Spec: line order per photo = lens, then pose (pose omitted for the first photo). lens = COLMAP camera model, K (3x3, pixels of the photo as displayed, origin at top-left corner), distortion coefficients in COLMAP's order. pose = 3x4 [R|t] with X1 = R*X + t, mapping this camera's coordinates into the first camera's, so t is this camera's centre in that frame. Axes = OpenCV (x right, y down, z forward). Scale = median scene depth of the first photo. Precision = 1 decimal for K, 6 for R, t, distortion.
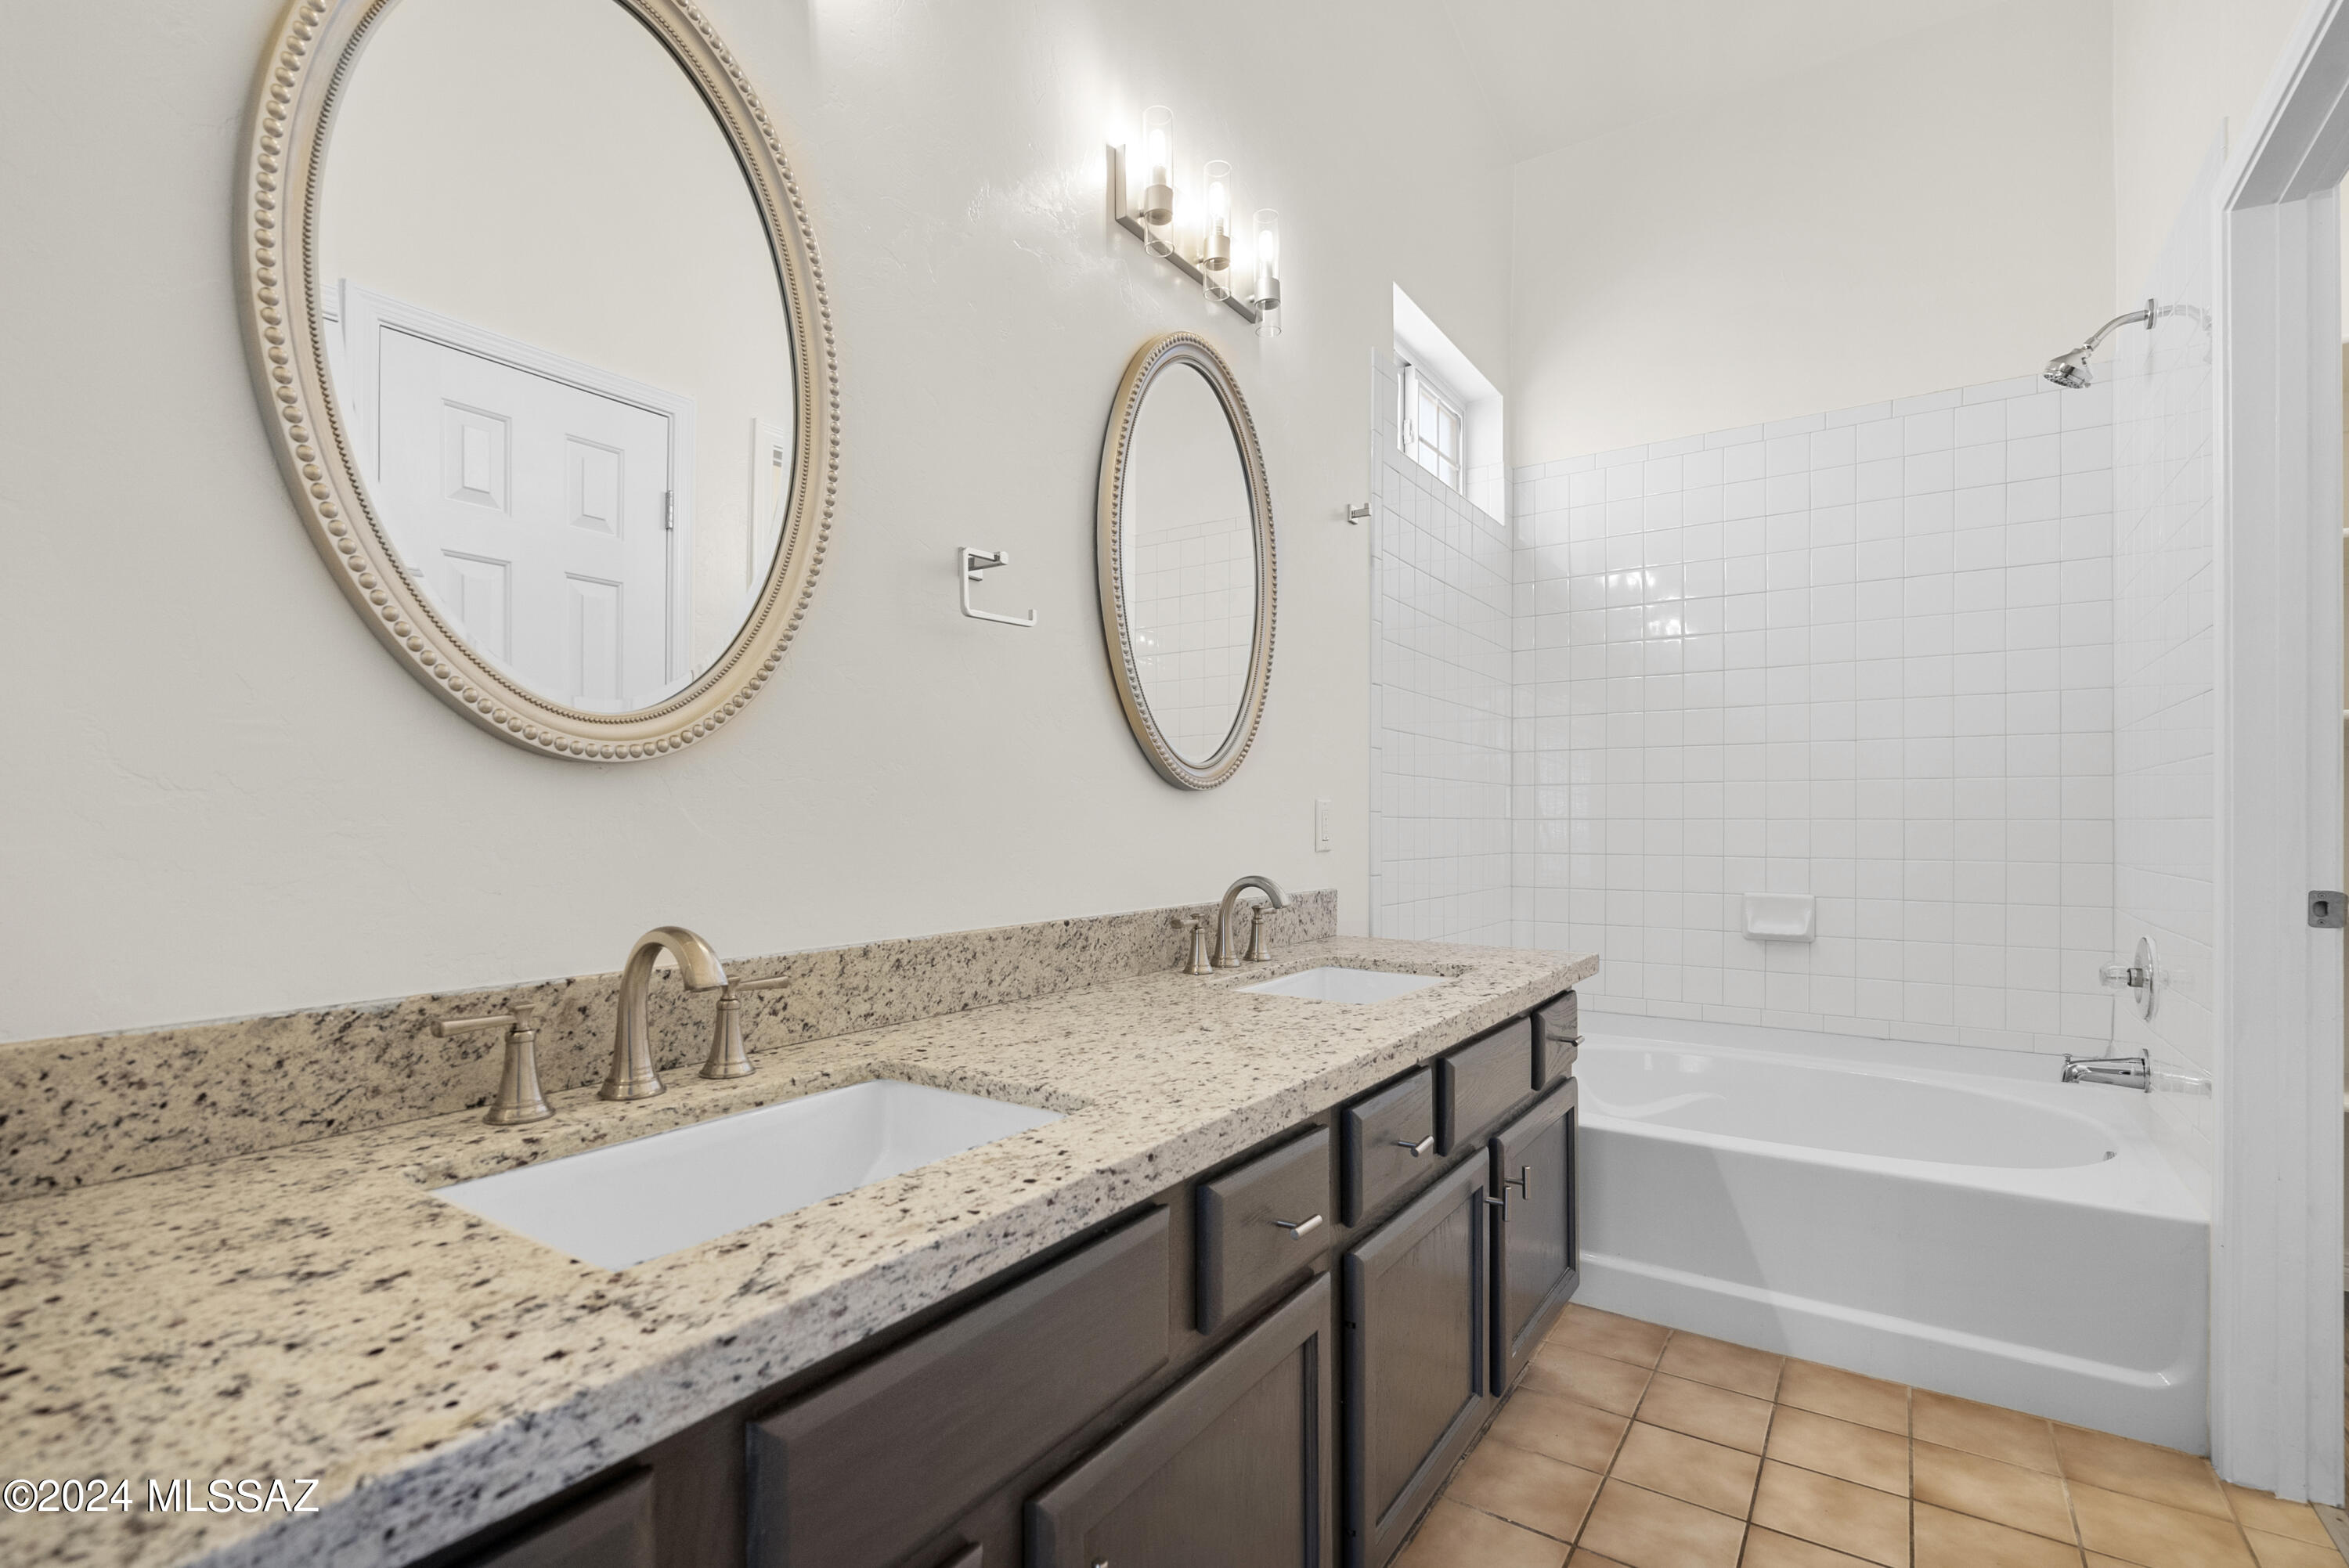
lens RADIAL K [[1063.9, 0, 1187.1], [0, 1063.9, 807.5], [0, 0, 1]] dist [-0.010843, 0.006156]
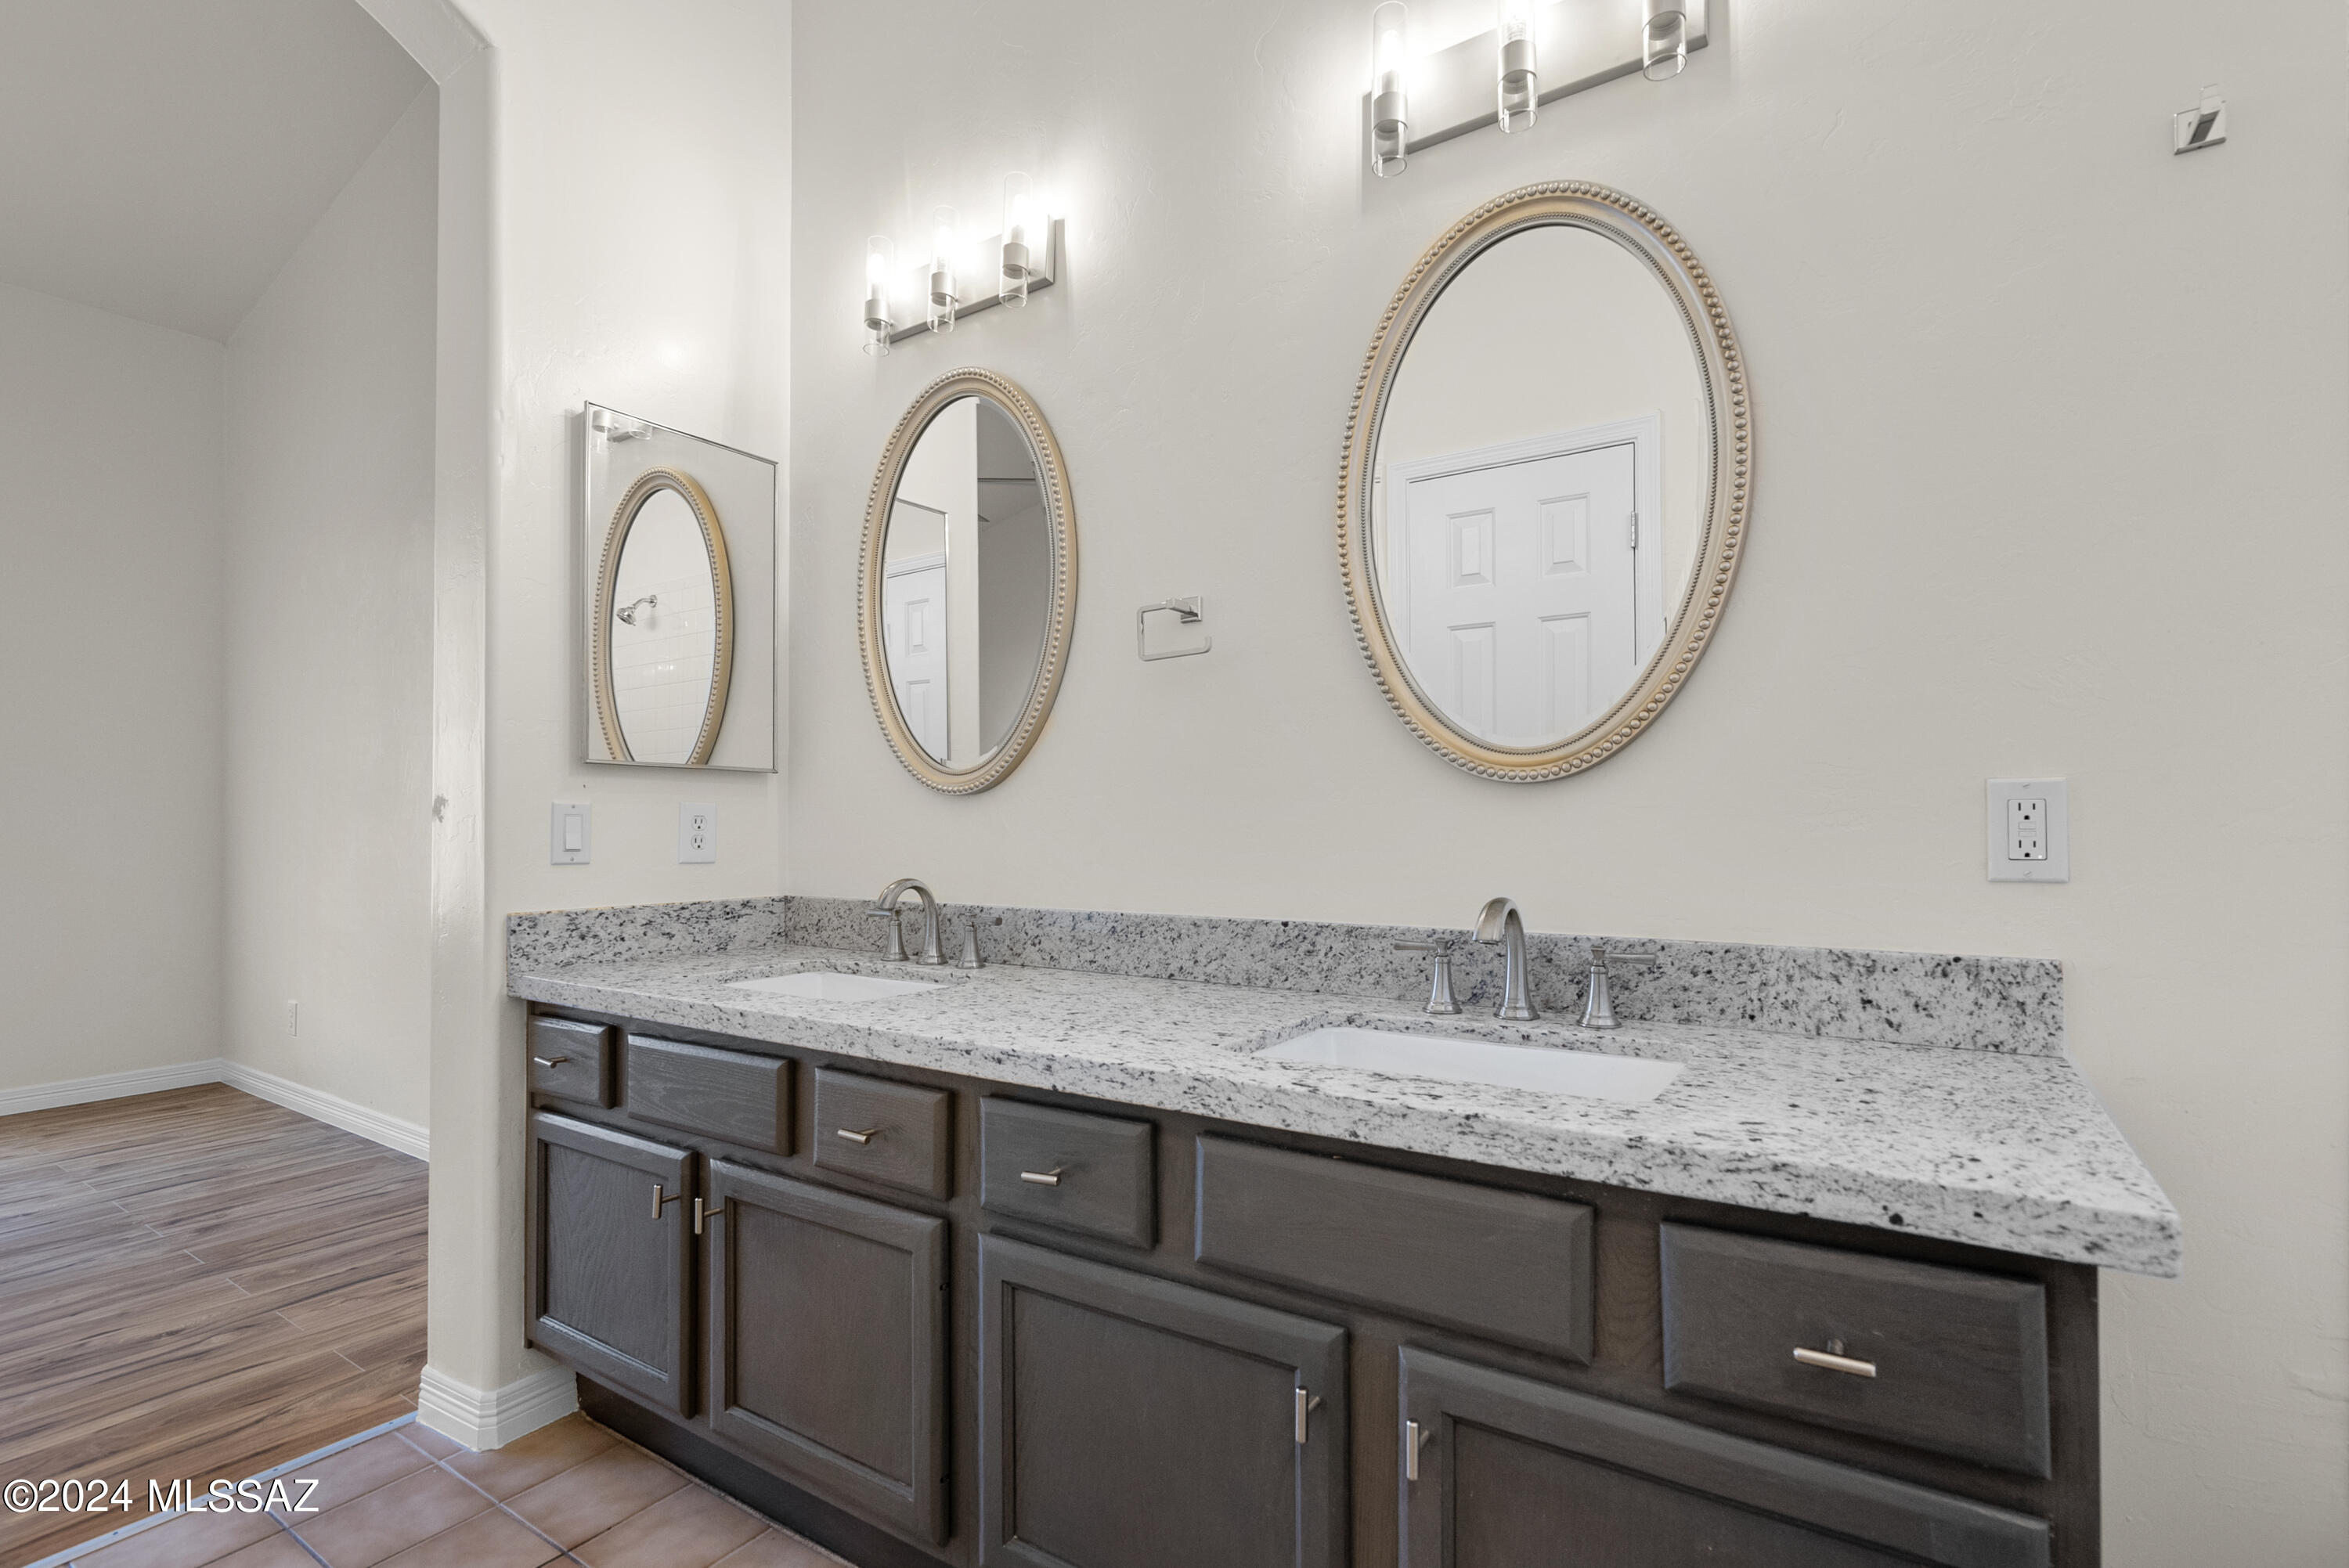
lens RADIAL K [[1063.9, 0, 1187.1], [0, 1063.9, 807.5], [0, 0, 1]] dist [-0.010843, 0.006156]
pose [[0.026829, -0.020989, -0.999420, 1.004645], [0.013443, 0.999697, -0.020634, 0.018307], [0.999550, -0.012882, 0.027103, 0.972422]]
